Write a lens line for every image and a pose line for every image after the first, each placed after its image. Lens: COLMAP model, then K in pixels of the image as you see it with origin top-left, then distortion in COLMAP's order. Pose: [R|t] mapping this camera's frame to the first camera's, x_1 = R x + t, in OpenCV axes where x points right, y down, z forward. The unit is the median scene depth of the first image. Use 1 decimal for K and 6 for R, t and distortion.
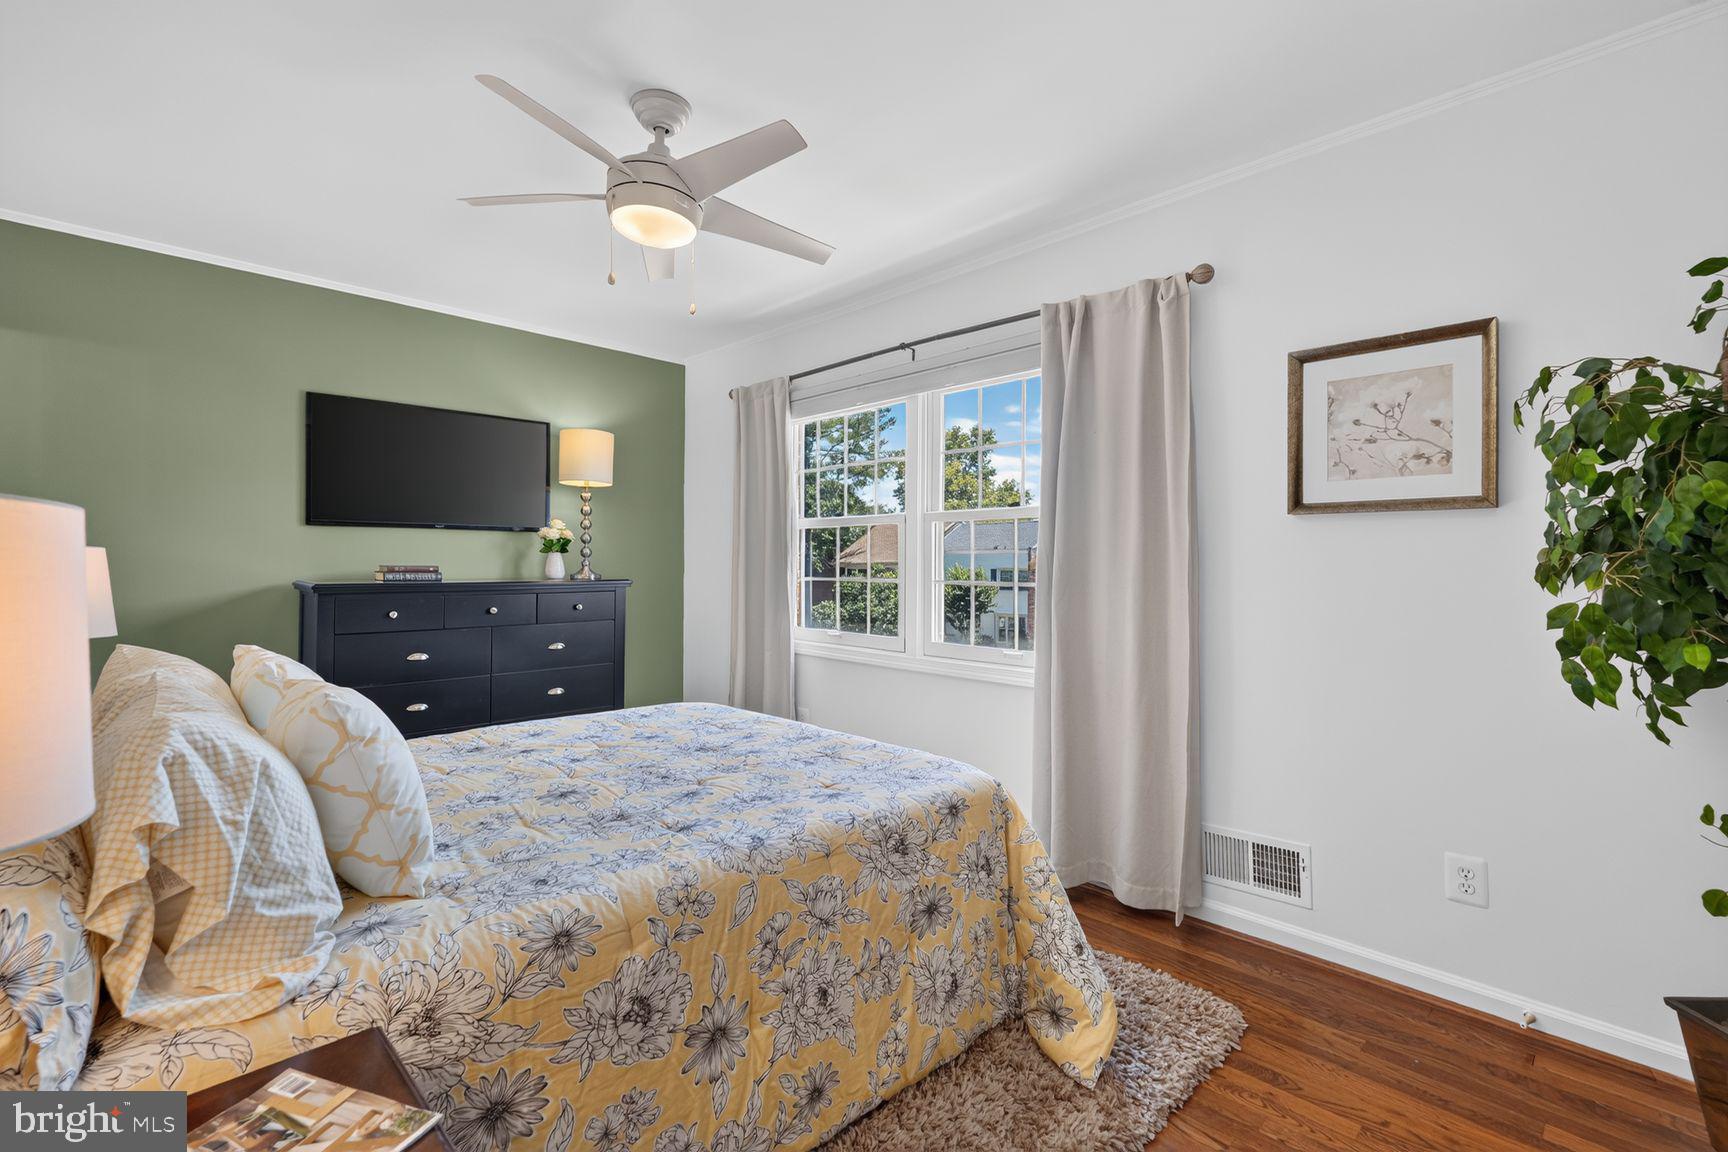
lens RADIAL K [[762.5, 0, 866.9], [0, 762.5, 568.5], [0, 0, 1]] dist [0.000984, 0.000470]
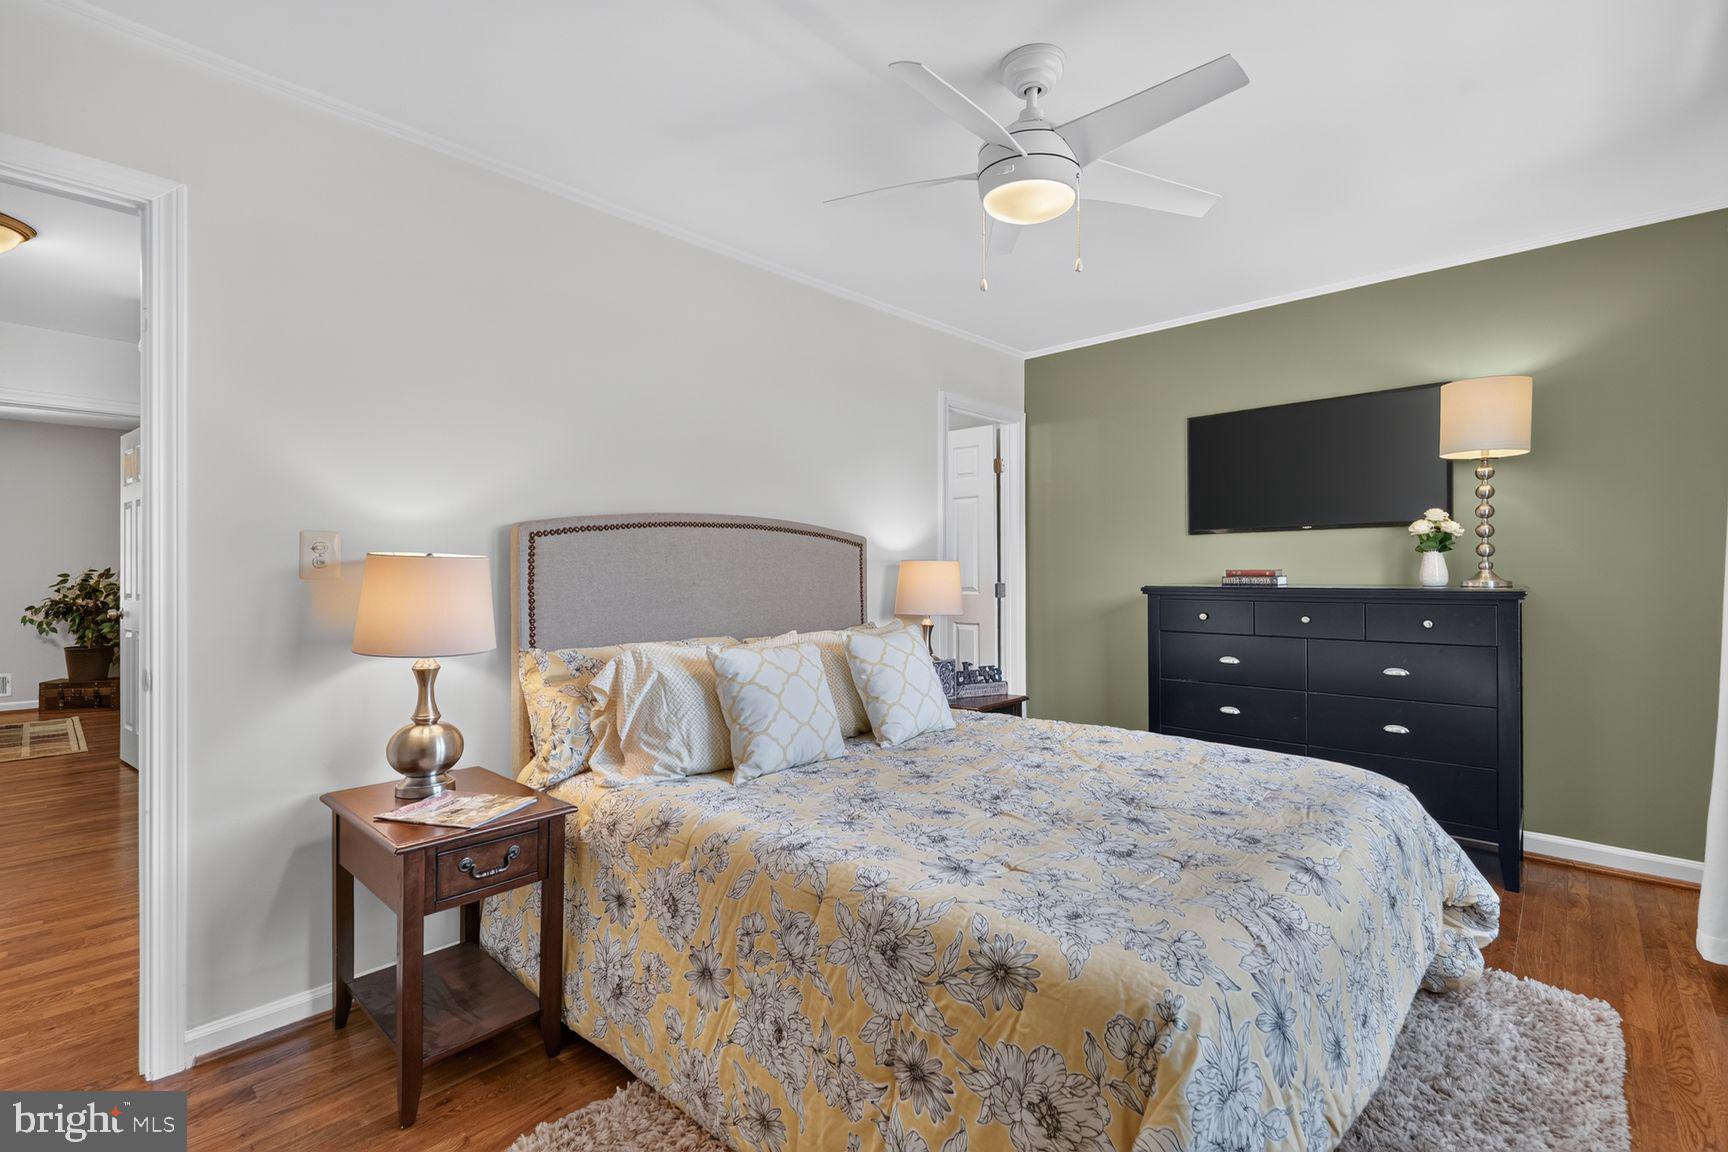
lens RADIAL K [[762.5, 0, 866.9], [0, 762.5, 568.5], [0, 0, 1]] dist [0.000984, 0.000470]
pose [[0.053137, -0.003320, -0.998582, 0.746219], [0.002415, 0.999992, -0.003196, -0.006472], [0.998584, -0.002241, 0.053145, 0.889421]]
